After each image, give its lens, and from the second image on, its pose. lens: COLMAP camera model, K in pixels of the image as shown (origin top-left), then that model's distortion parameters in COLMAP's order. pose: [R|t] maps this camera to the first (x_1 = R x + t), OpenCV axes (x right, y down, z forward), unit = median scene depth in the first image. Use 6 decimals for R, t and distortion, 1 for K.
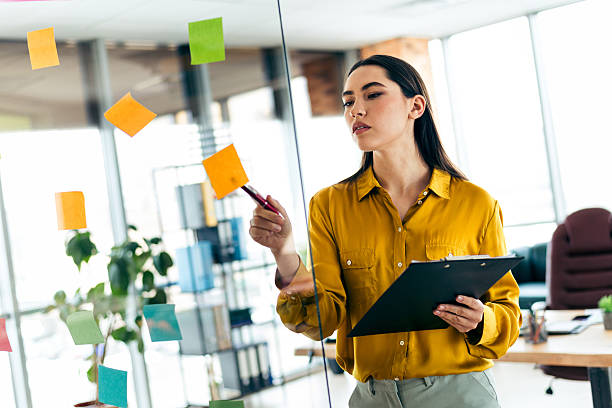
lens RADIAL K [[1004.9, 0, 309.1], [0, 1004.9, 204.8], [0, 0, 1]] dist [-0.056374, 0.016307]
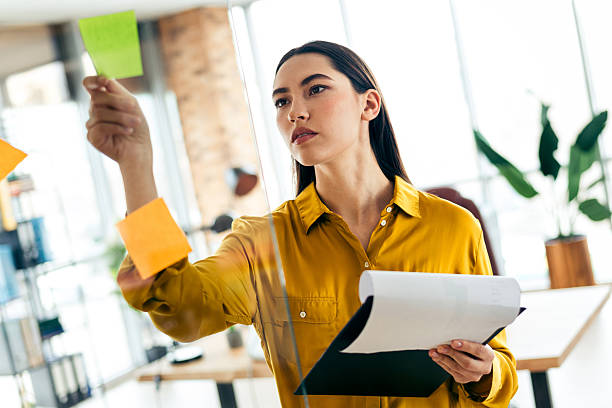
lens RADIAL K [[1000.1, 0, 305.1], [0, 1000.1, 201.8], [0, 0, 1]] dist [-0.017620, -0.134707]
pose [[0.971288, -0.071953, 0.226767, -0.047183], [0.064963, 0.997158, 0.038147, -0.021113], [-0.228867, -0.022320, 0.973202, 0.098355]]
